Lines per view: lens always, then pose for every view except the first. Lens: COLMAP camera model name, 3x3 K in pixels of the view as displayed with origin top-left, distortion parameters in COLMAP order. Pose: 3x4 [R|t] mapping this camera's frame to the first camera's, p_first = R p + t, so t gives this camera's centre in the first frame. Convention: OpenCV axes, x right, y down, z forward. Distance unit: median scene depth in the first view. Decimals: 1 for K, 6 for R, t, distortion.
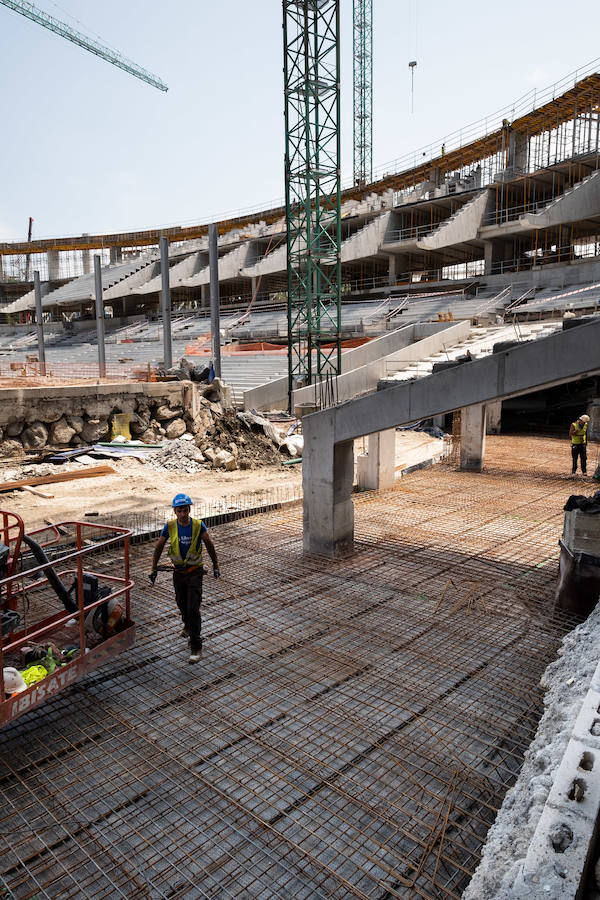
lens RADIAL K [[619.2, 0, 297.5], [0, 619.2, 447.2], [0, 0, 1]] dist [0.000357, 0.003277]
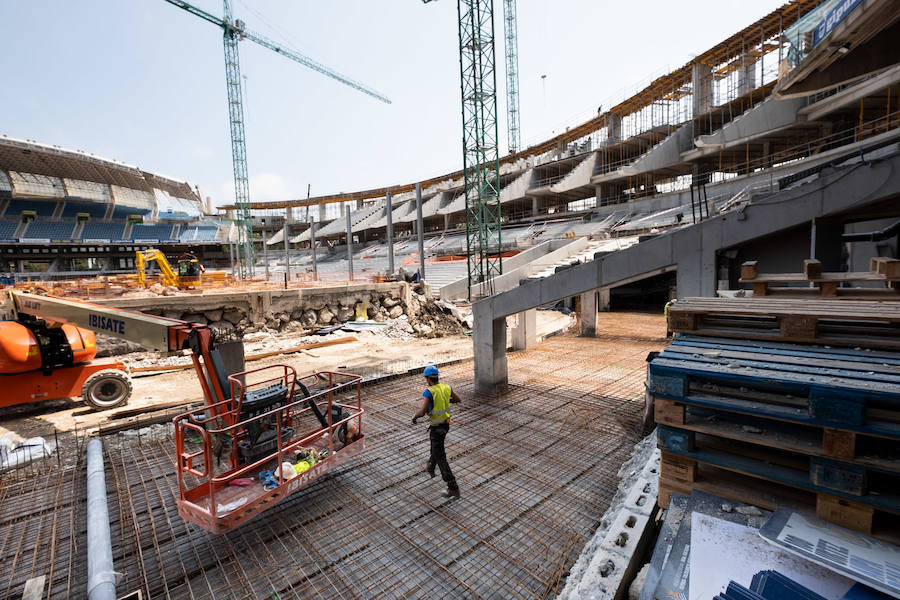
lens RADIAL K [[405.5, 0, 443.3], [0, 405.5, 296.2], [0, 0, 1]] dist [-0.004252, 0.001511]
pose [[0.995775, -0.023263, -0.088830, 0.016220], [0.017435, 0.997678, -0.065831, -0.000003], [0.090156, 0.064004, 0.993869, -0.014374]]
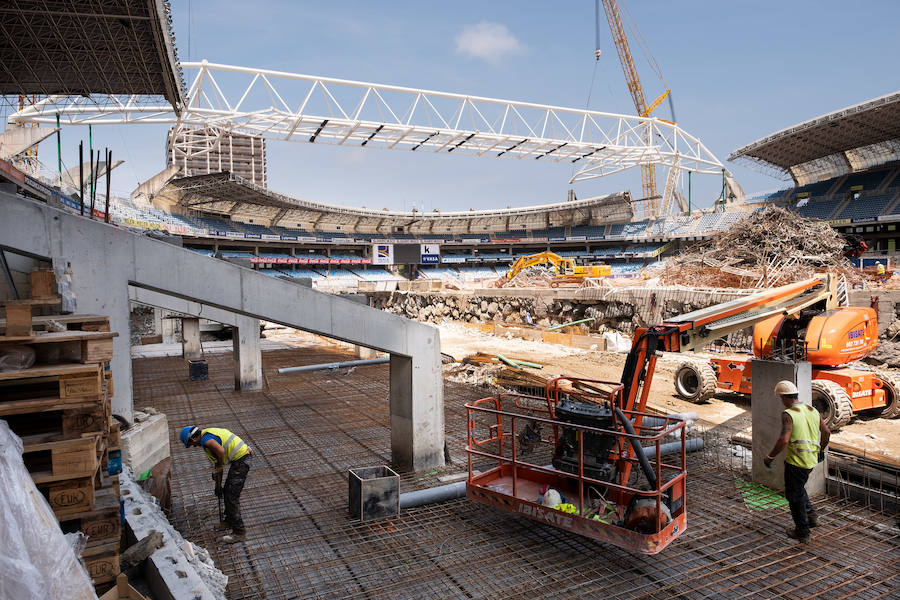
lens RADIAL K [[605.9, 0, 452.1], [0, 605.9, 283.6], [0, 0, 1]] dist [0.000242, 0.016713]
pose [[-0.356277, 0.013224, -0.934287, 1.861704], [-0.088547, 0.994922, 0.047848, -0.330224], [0.930175, 0.099776, -0.353297, 2.480830]]
